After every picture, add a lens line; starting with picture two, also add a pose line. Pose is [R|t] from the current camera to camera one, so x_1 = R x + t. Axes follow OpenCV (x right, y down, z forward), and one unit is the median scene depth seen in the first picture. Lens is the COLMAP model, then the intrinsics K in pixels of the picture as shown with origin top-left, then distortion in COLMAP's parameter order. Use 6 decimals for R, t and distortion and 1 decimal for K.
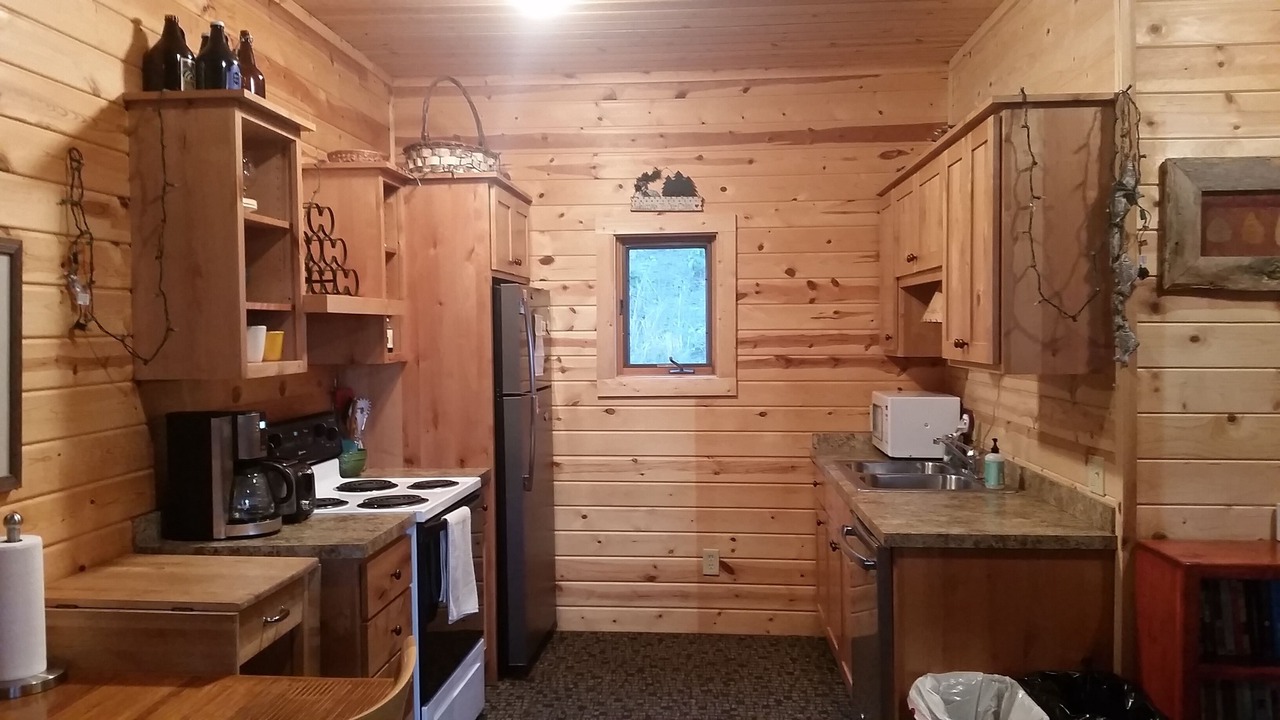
lens RADIAL K [[1034.5, 0, 640.0], [0, 1034.5, 360.0], [0, 0, 1]] dist [0.141554, -0.288384]
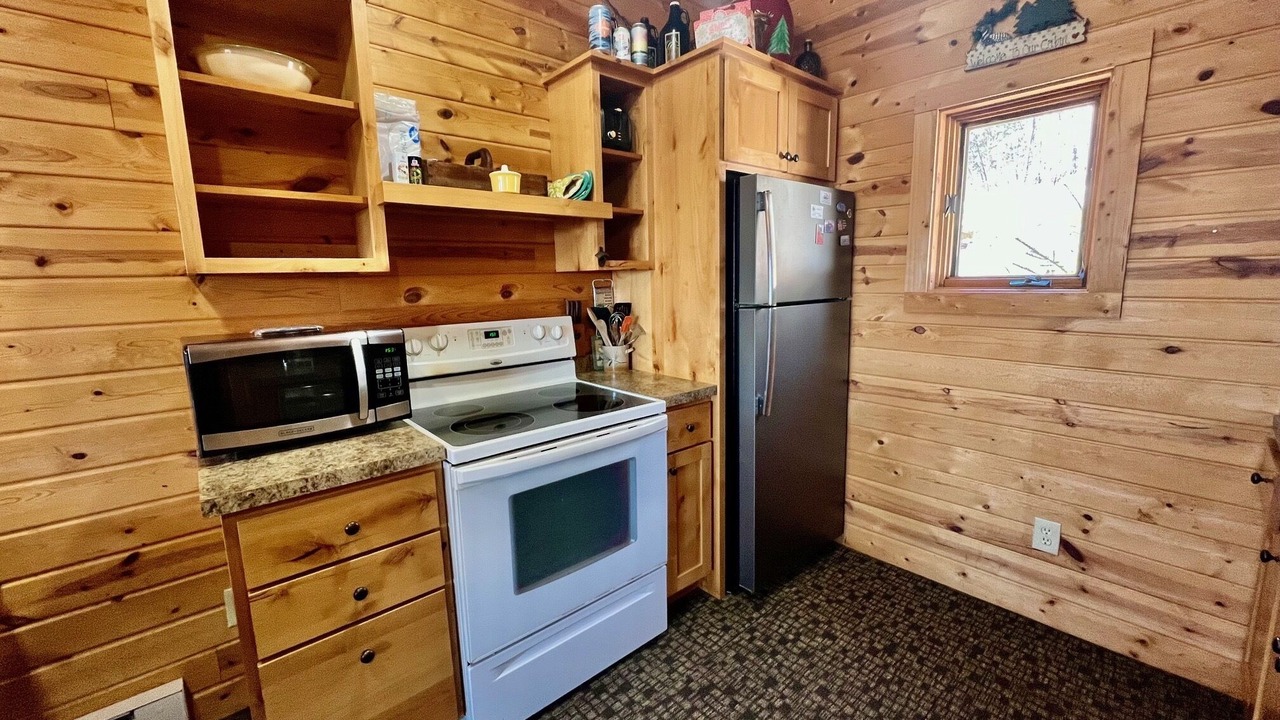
lens RADIAL K [[518.6, 0, 635.6], [0, 518.6, 357.1], [0, 0, 1]] dist [-0.000945, -0.000146]
pose [[0.711034, 0.101345, -0.695816, 0.107072], [-0.005931, 0.990388, 0.138188, 0.014212], [0.703133, -0.094129, 0.704801, 0.540378]]
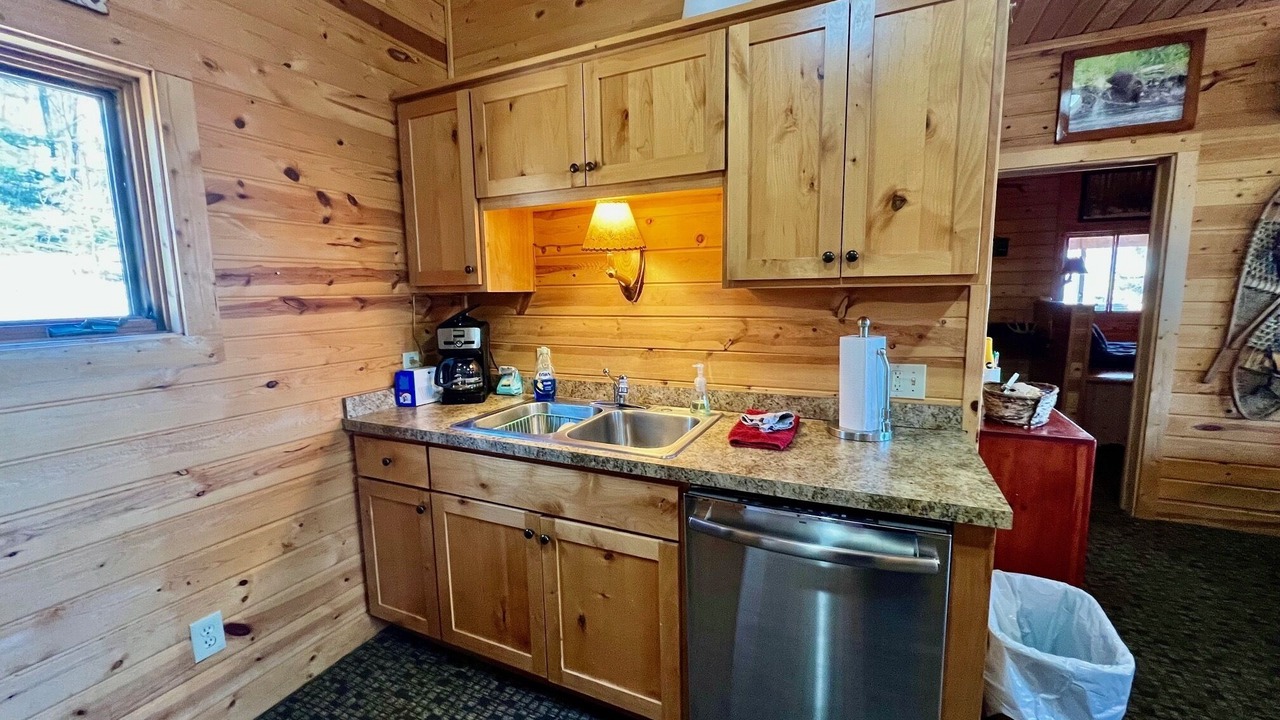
lens RADIAL K [[511.5, 0, 646.1], [0, 511.5, 357.1], [0, 0, 1]] dist [-0.003242, -0.000276]
pose [[0.357751, -0.118628, 0.926251, -0.099224], [0.041809, 0.992938, 0.111021, 0.008265], [-0.932881, -0.000993, 0.360184, 0.658855]]
